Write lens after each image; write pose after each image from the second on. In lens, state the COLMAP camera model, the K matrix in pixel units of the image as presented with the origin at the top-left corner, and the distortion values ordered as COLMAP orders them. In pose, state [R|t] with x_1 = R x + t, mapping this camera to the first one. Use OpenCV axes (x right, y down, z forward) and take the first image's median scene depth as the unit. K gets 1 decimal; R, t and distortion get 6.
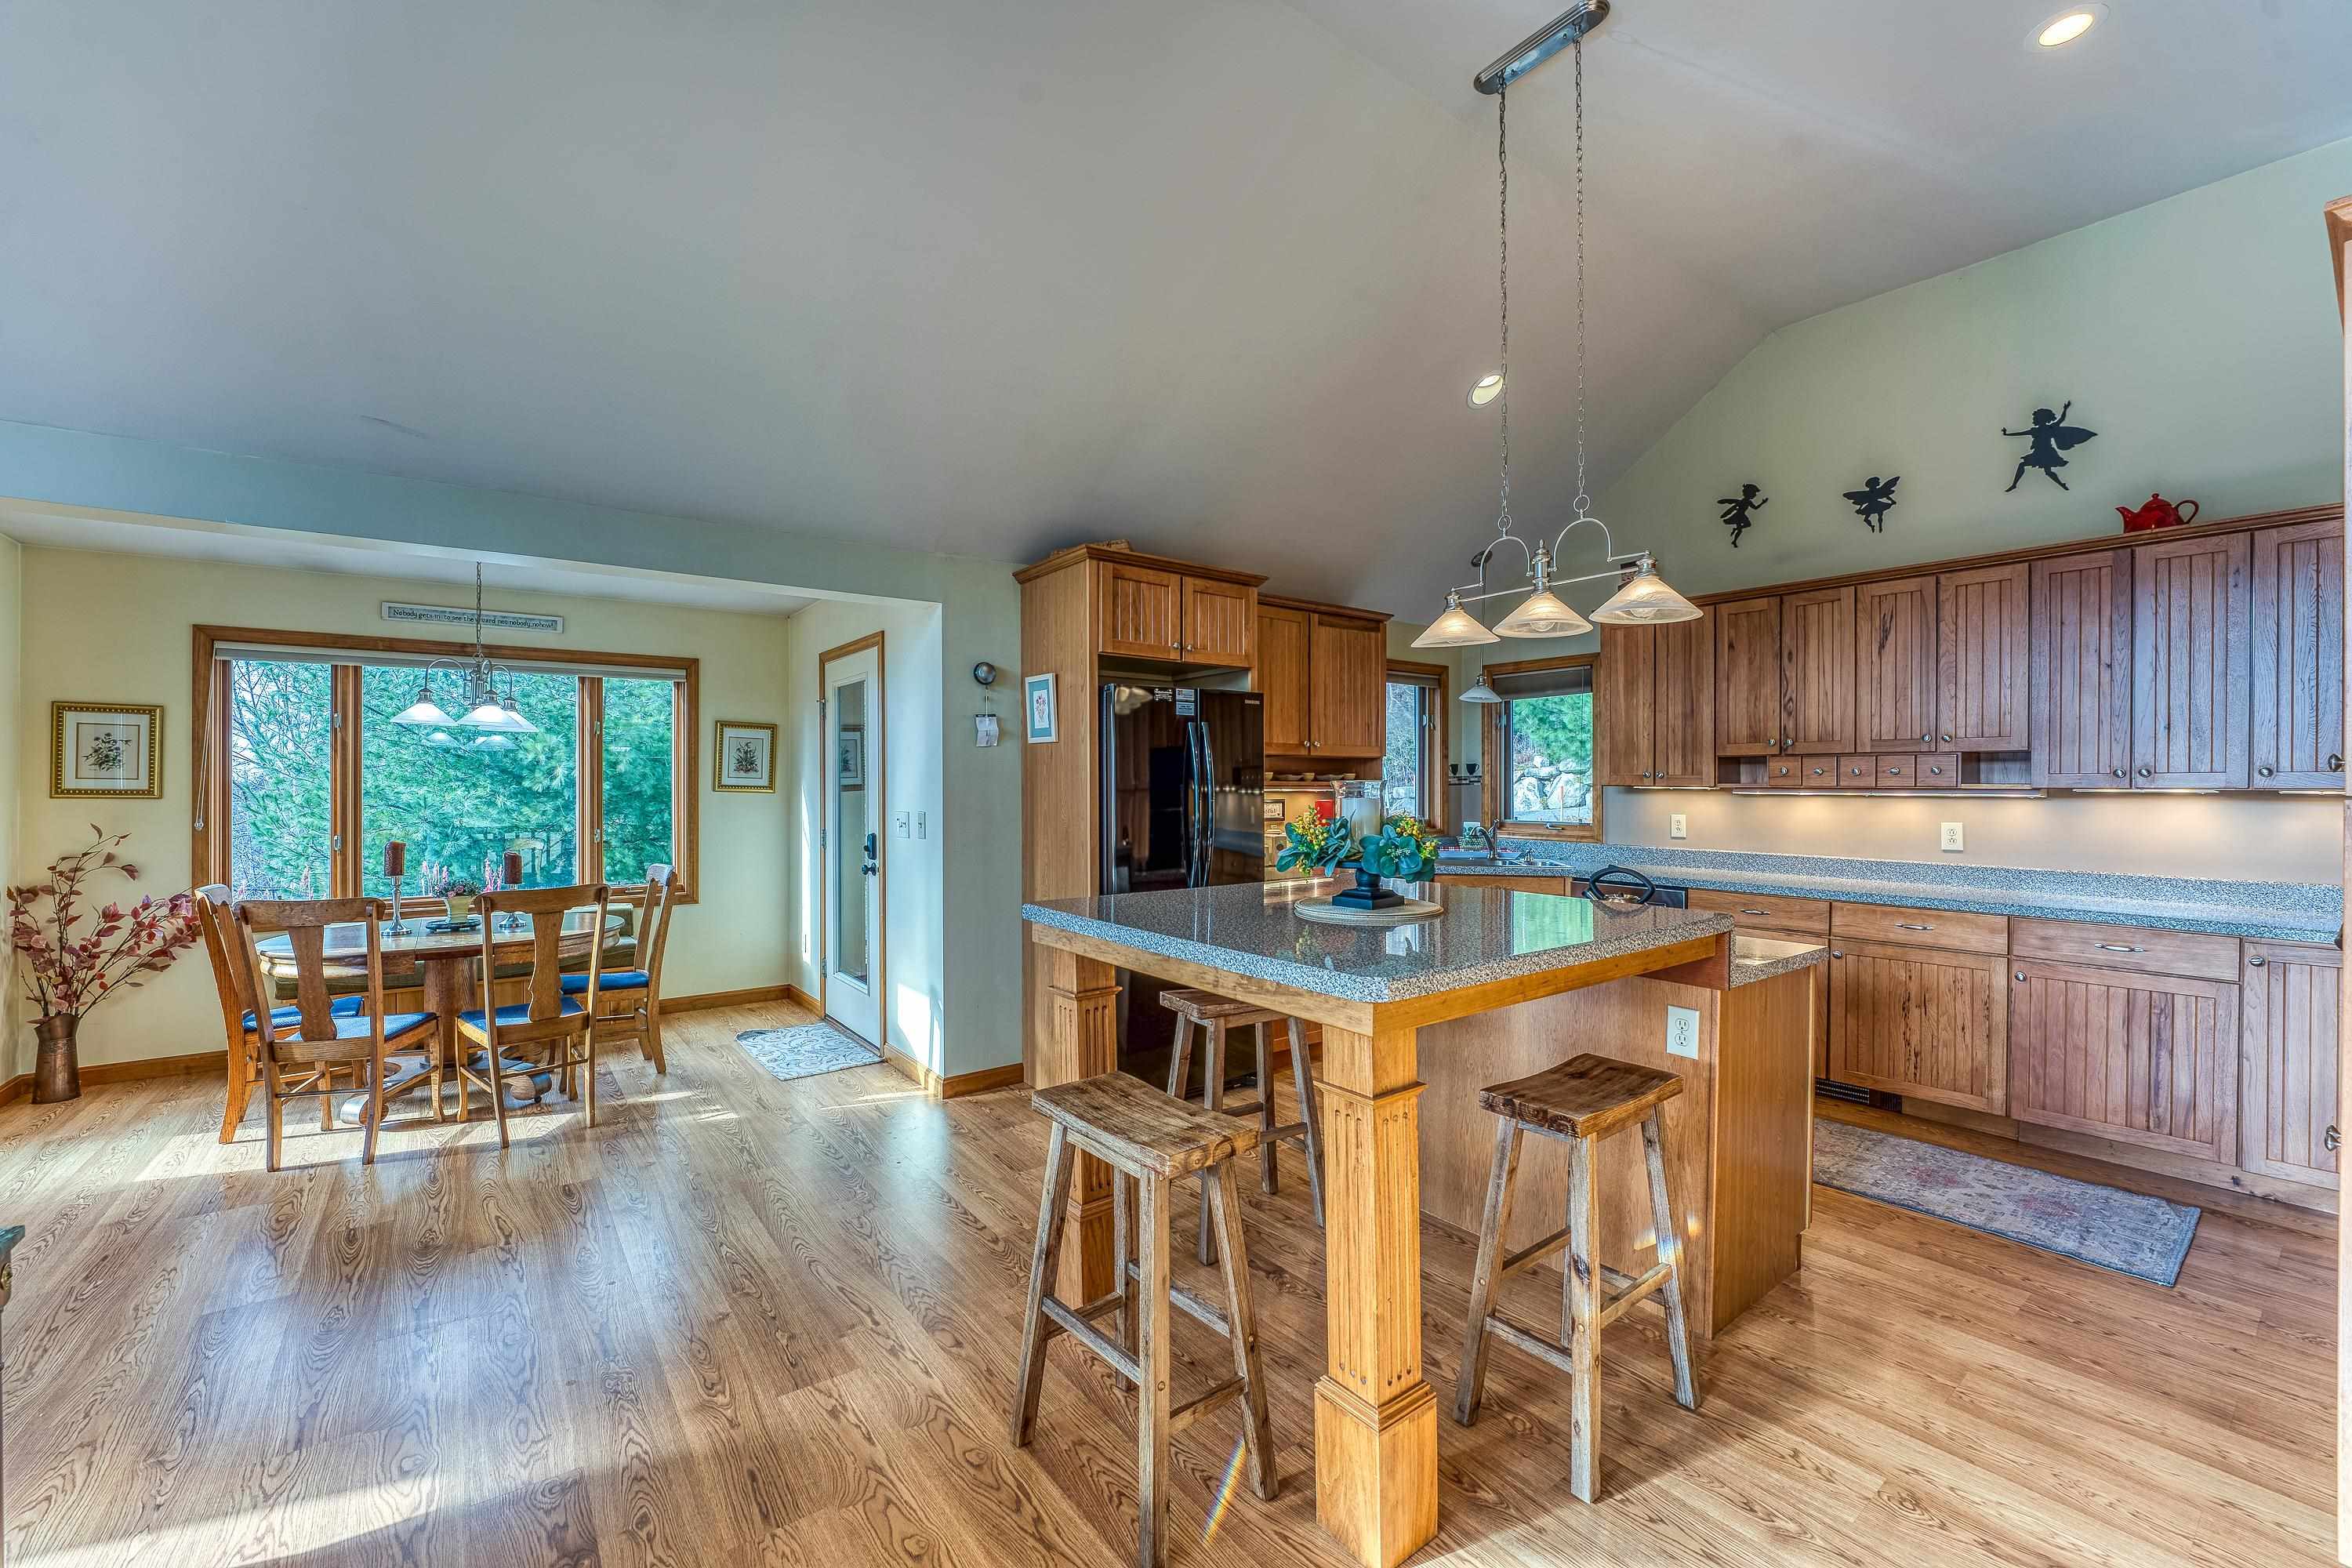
lens RADIAL K [[959.1, 0, 1171.7], [0, 959.1, 787.4], [0, 0, 1]] dist [-0.018812, 0.000107]
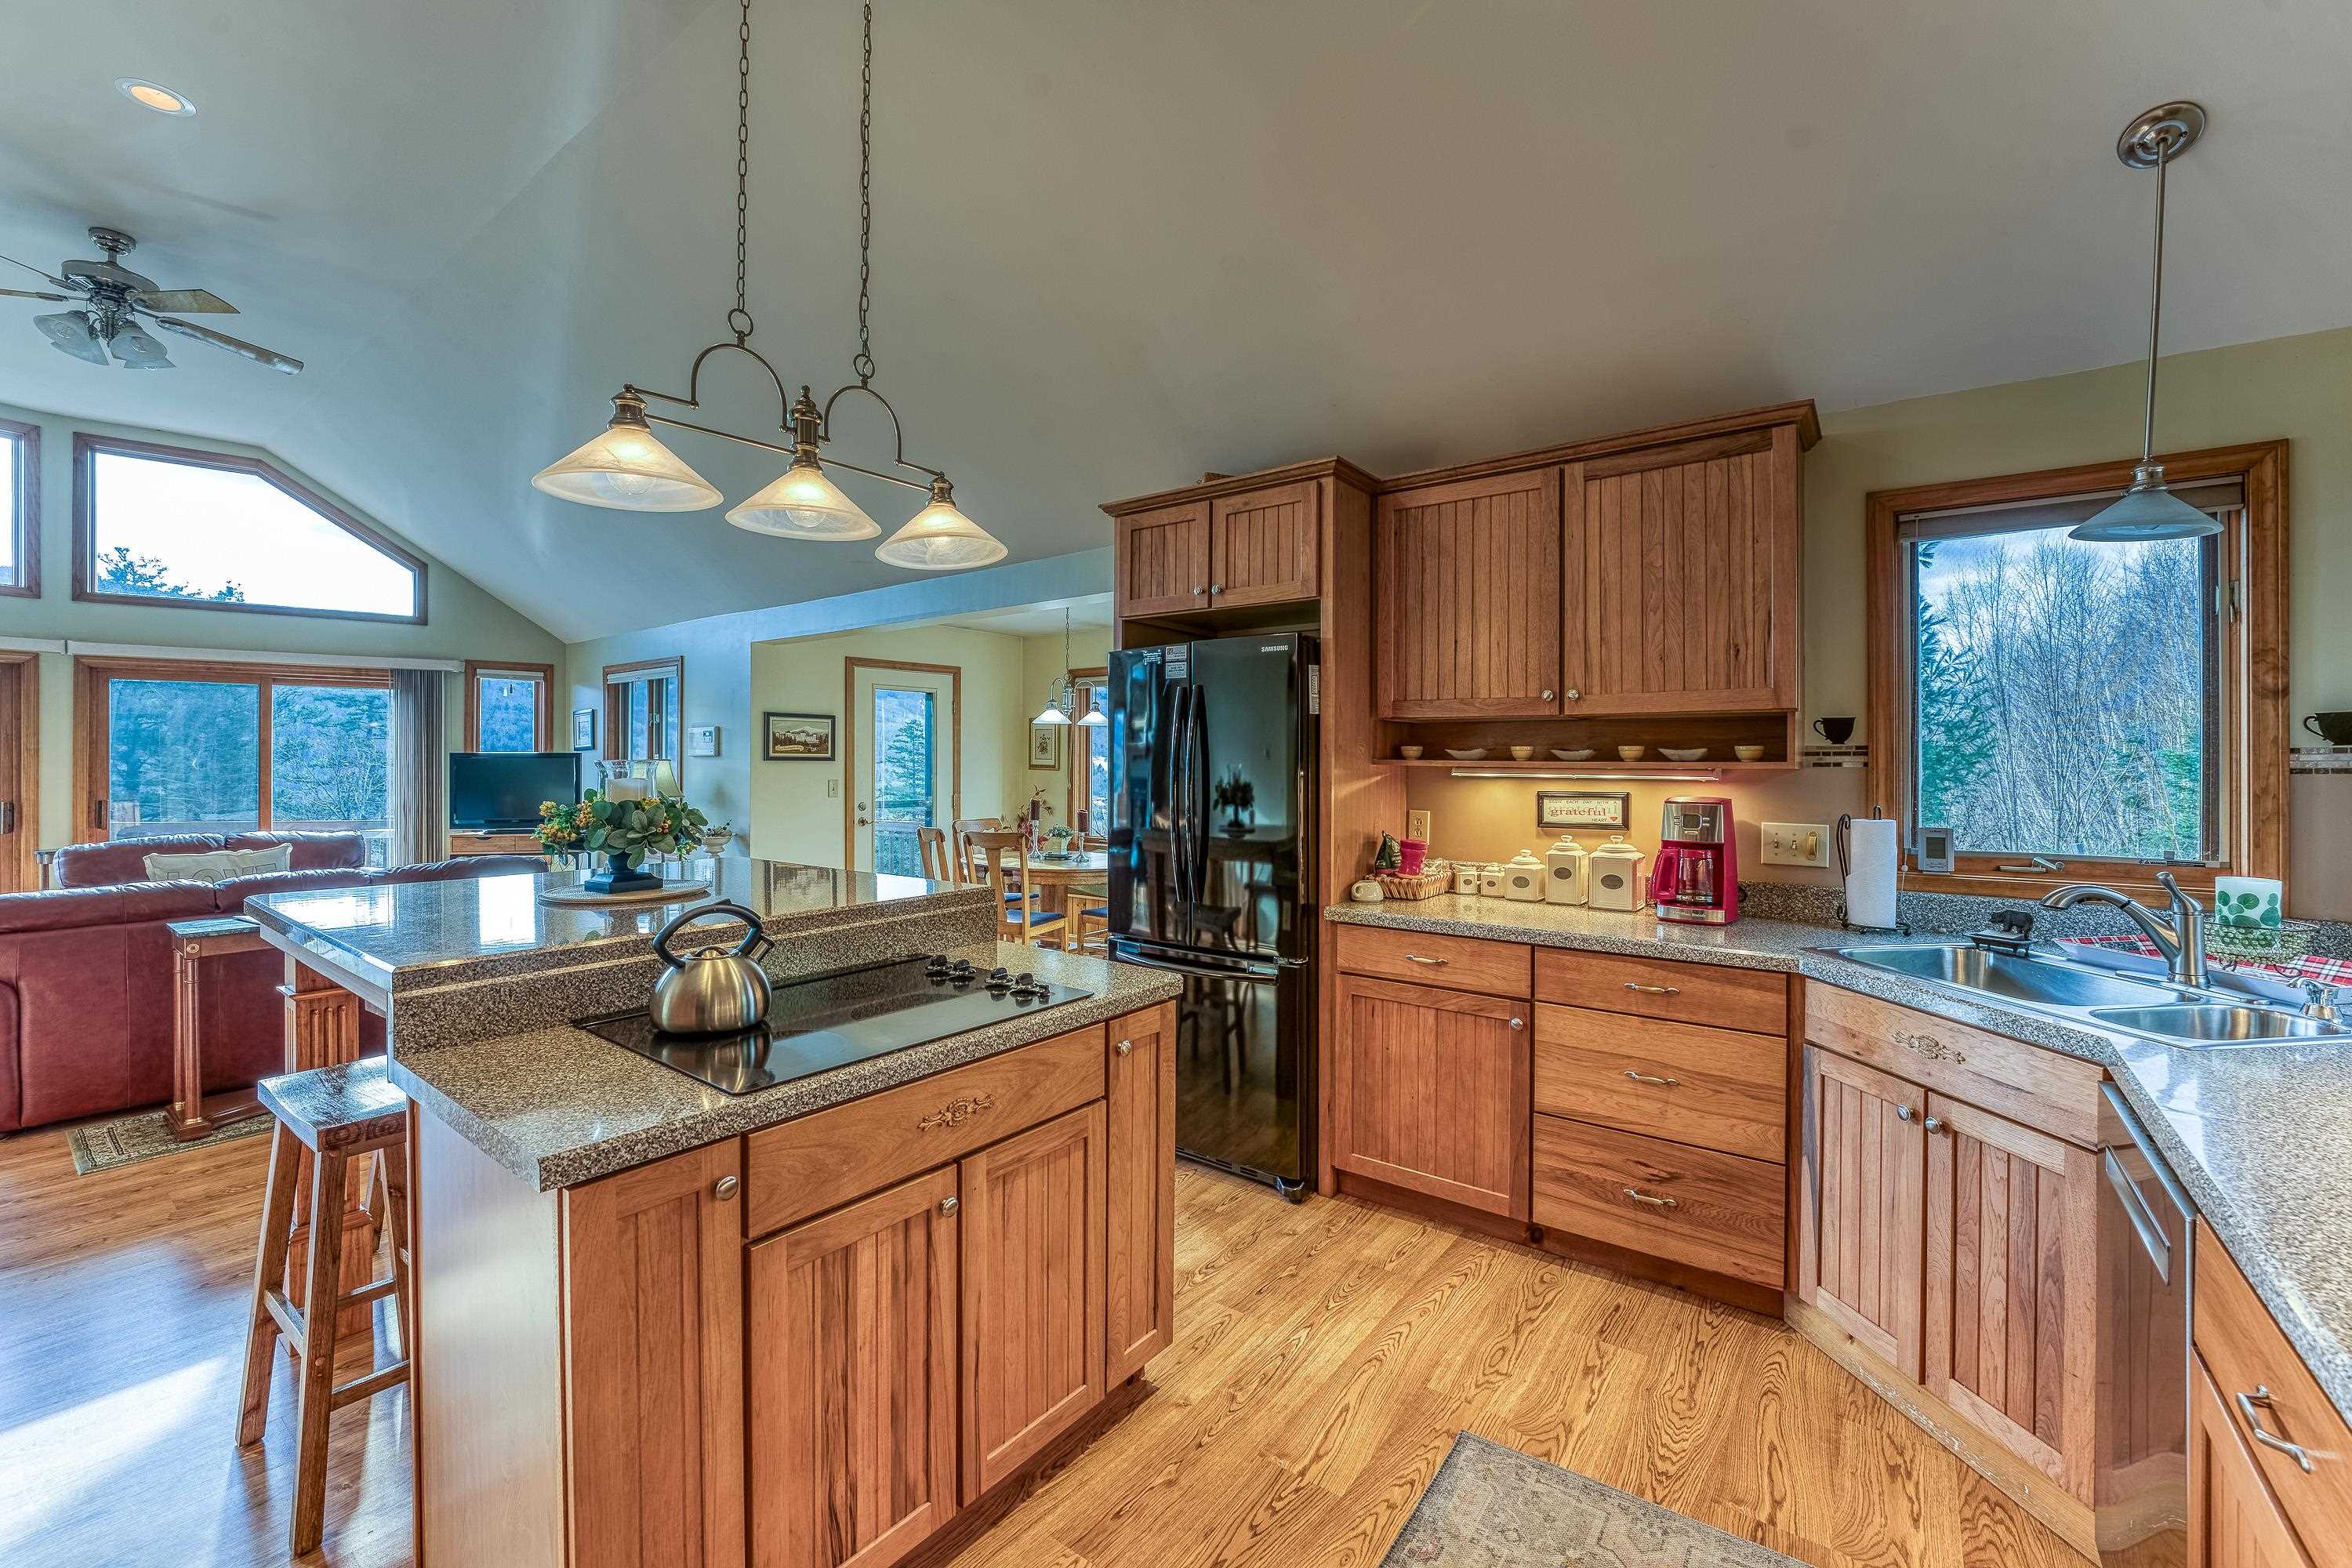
lens RADIAL K [[963.3, 0, 1169.2], [0, 963.3, 750.0], [0, 0, 1]] dist [-0.020583, 0.000379]
pose [[0.274545, -0.010251, -0.961520, 0.741793], [-0.008335, 0.999880, -0.013040, -0.004816], [0.961538, 0.011594, 0.274426, 0.729995]]
